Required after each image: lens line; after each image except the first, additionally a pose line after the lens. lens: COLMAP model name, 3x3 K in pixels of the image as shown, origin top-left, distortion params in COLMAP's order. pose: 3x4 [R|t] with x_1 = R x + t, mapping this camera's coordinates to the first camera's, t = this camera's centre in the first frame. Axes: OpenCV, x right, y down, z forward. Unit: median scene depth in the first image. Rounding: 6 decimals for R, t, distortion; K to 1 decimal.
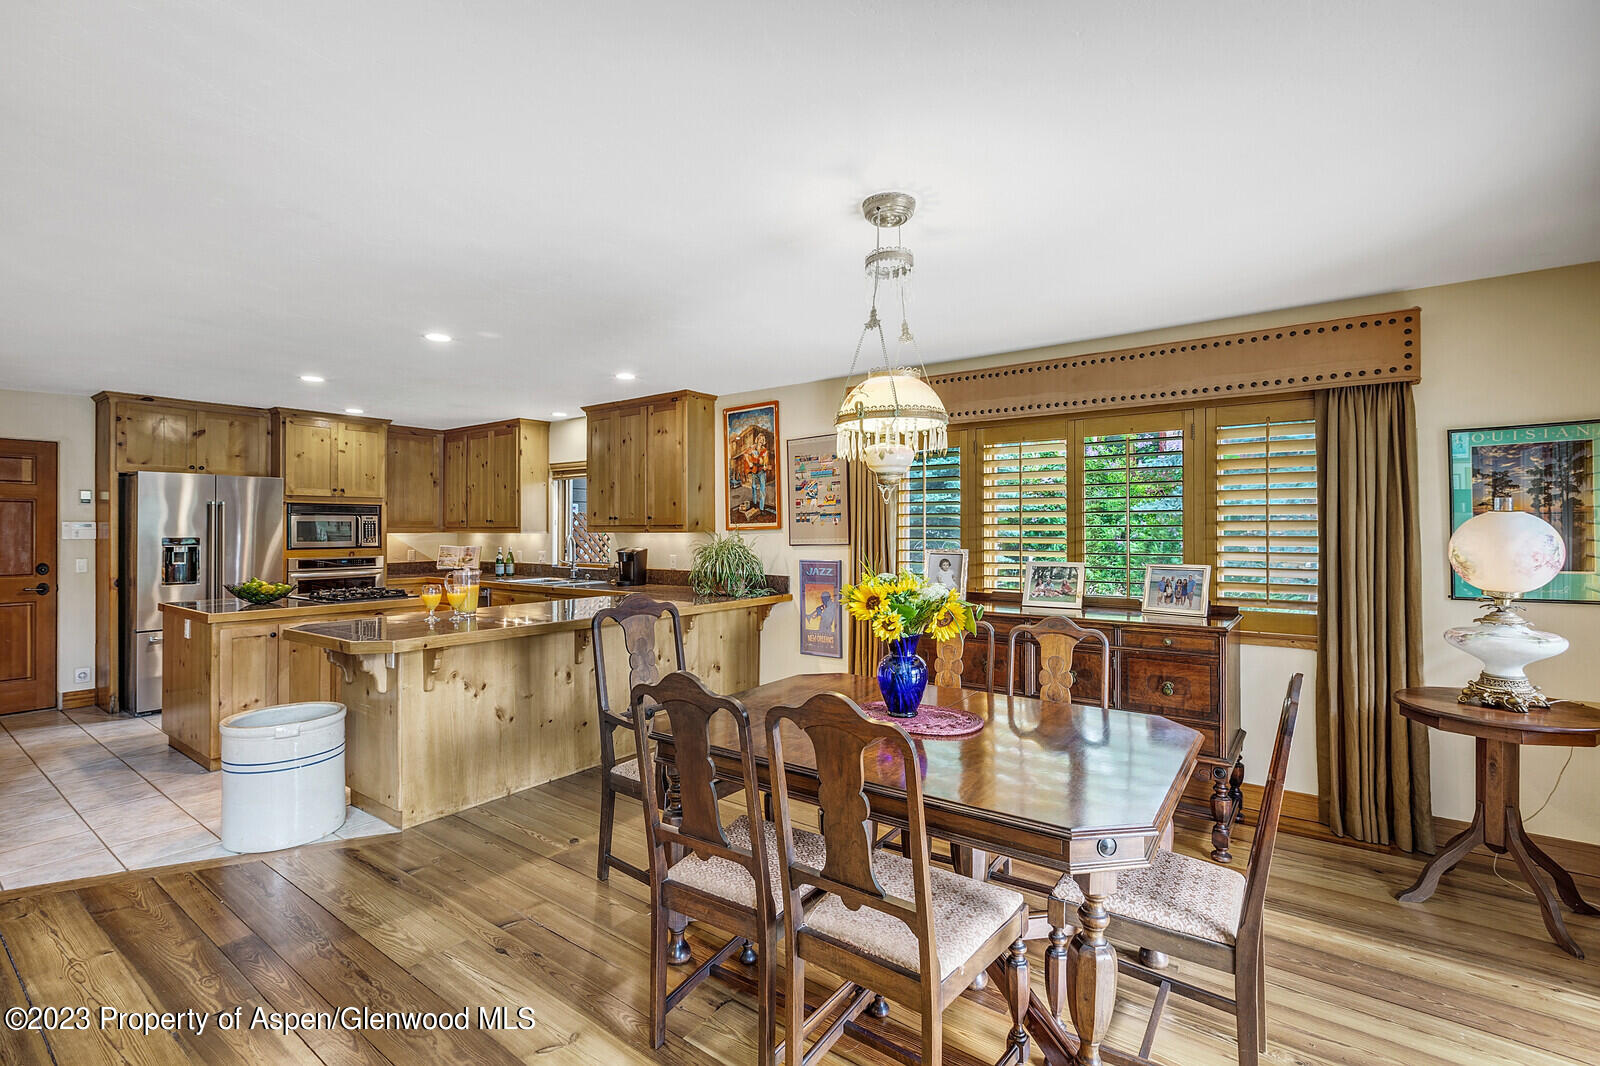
lens RADIAL K [[719.9, 0, 791.1], [0, 719.9, 523.6], [0, 0, 1]] dist [0.013669, -0.000065]
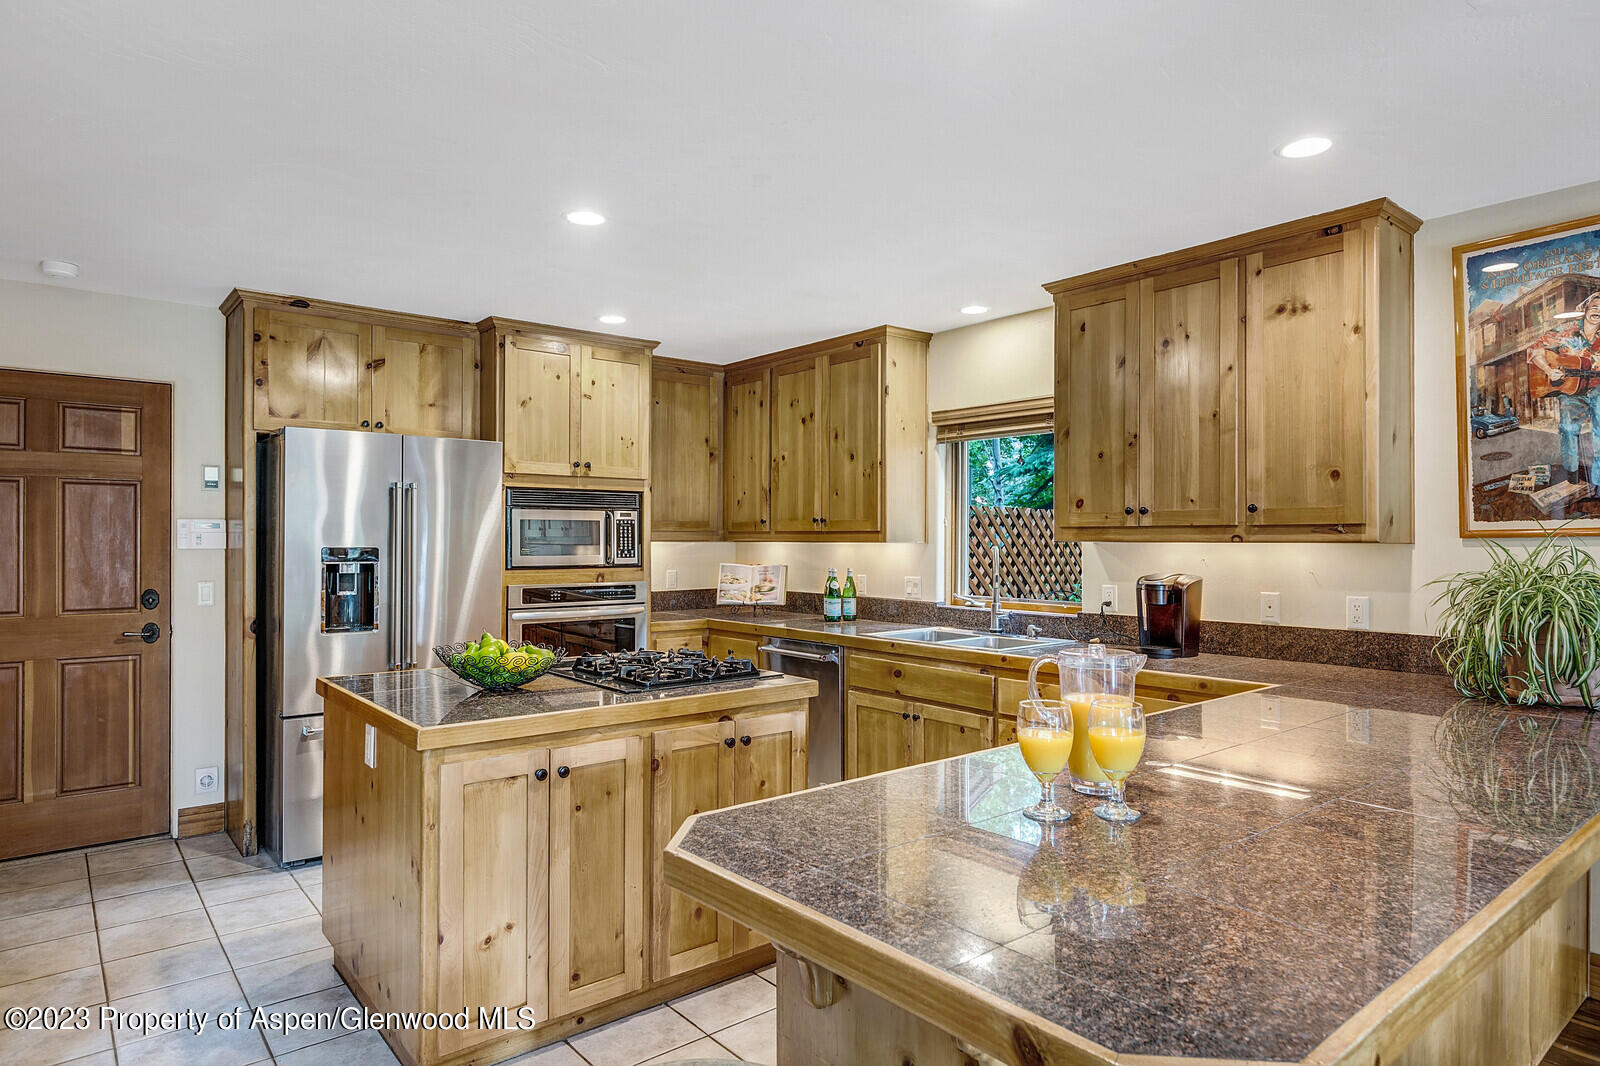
lens RADIAL K [[943.0, 0, 800.0], [0, 943.0, 533.0], [0, 0, 1]] dist [0.015094, 0.000425]
pose [[0.971545, 0.002279, -0.236845, -0.322584], [-0.002088, 0.999997, 0.001057, 0.006623], [0.236847, -0.000533, 0.971547, 0.366119]]
